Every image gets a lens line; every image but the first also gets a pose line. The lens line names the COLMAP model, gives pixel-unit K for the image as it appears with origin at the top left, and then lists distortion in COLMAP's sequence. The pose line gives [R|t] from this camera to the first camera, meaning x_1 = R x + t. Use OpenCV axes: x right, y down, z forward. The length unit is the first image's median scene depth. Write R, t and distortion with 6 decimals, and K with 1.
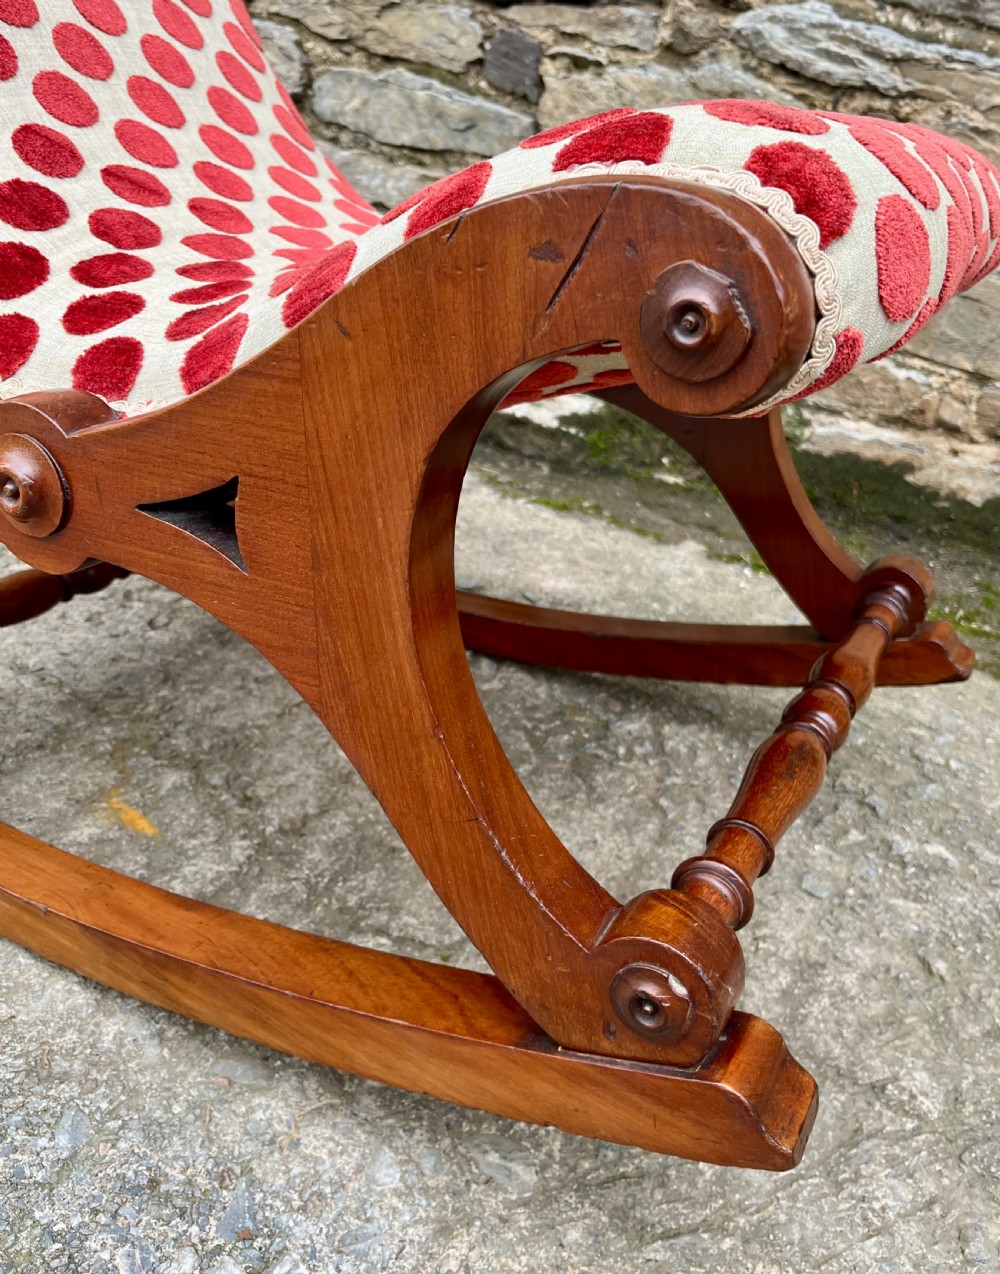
lens RADIAL K [[1065.0, 0, 506.6], [0, 1065.0, 632.3], [0, 0, 1]] dist [0.067910, -0.113484]
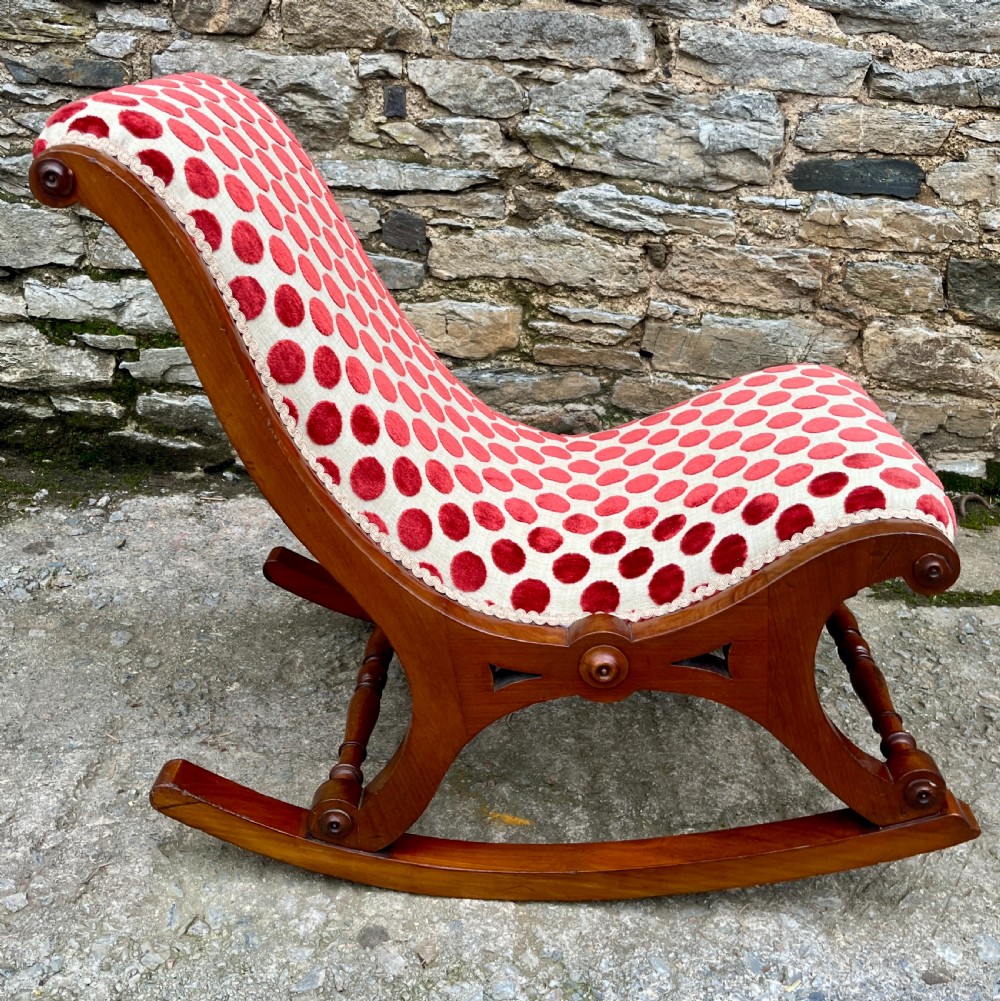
lens RADIAL K [[1121.0, 0, 500.4], [0, 1121.0, 406.3], [0, 0, 1]] dist [0.044513, -0.055022]
pose [[0.894335, -0.221819, 0.388538, -0.563631], [0.250133, 0.967935, -0.023153, -0.259944], [-0.370943, 0.117893, 0.921142, -0.436802]]
